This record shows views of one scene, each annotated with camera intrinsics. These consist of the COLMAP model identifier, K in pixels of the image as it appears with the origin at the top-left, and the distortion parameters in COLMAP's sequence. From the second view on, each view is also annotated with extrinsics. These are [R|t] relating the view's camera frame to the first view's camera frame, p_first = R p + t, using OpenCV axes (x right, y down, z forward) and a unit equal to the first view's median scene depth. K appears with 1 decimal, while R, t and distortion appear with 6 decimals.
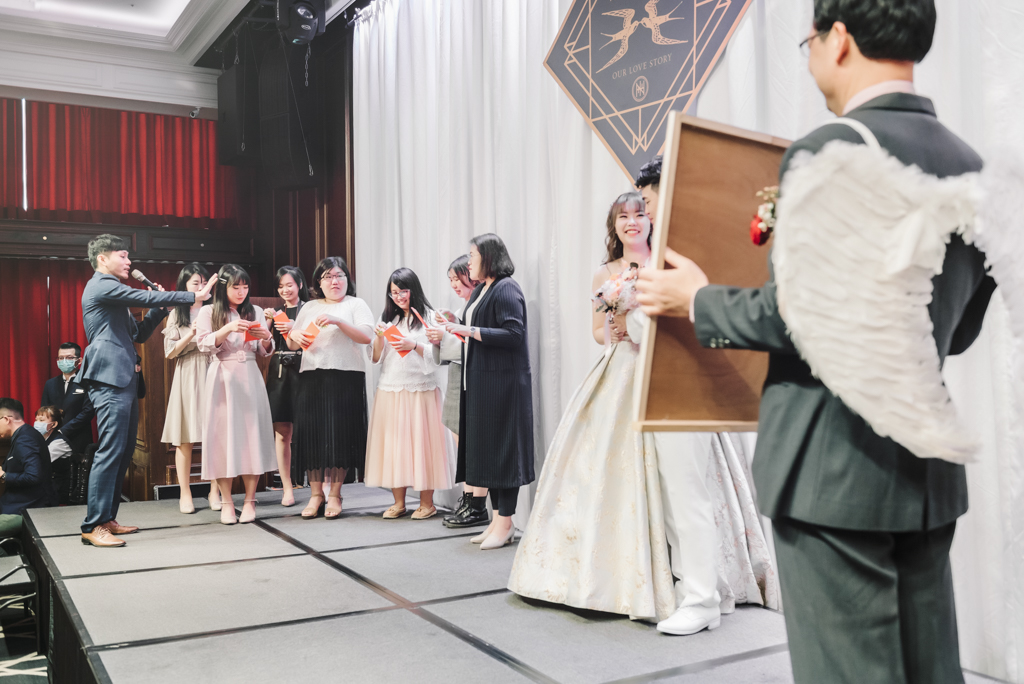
lens RADIAL K [[914.1, 0, 509.2], [0, 914.1, 322.7], [0, 0, 1]] dist [0.134742, -0.020792]
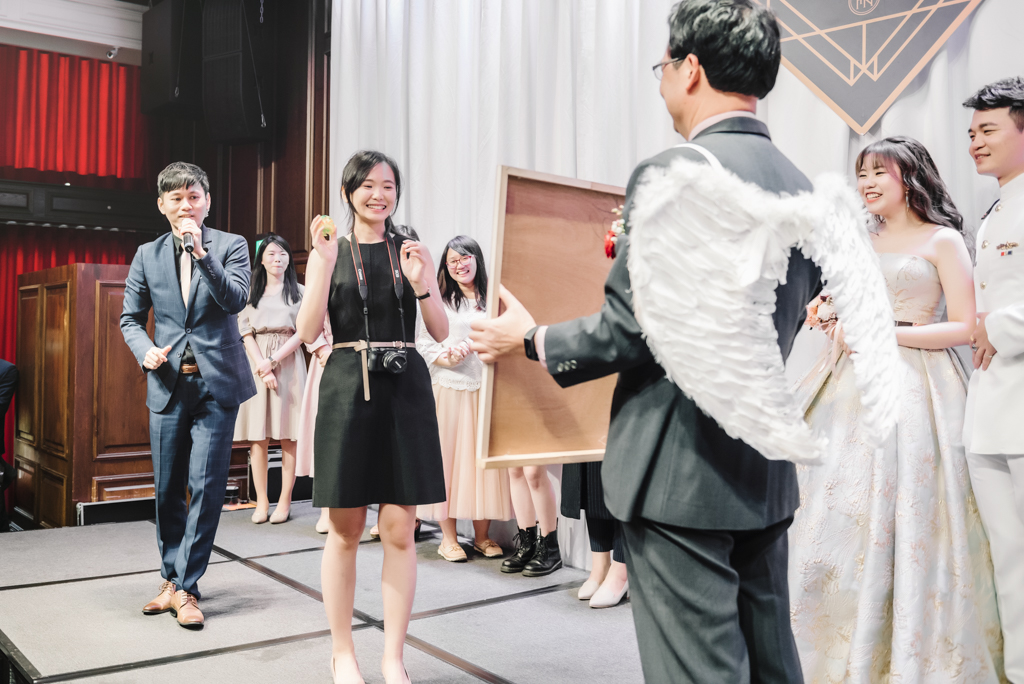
lens RADIAL K [[908.3, 0, 475.0], [0, 908.3, 307.5], [0, 0, 1]] dist [0.011404, -0.005231]
pose [[0.989726, 0.035218, 0.138572, -0.109112], [-0.033130, 0.999301, -0.017343, 0.008433], [-0.139086, 0.012573, 0.990201, 0.130097]]
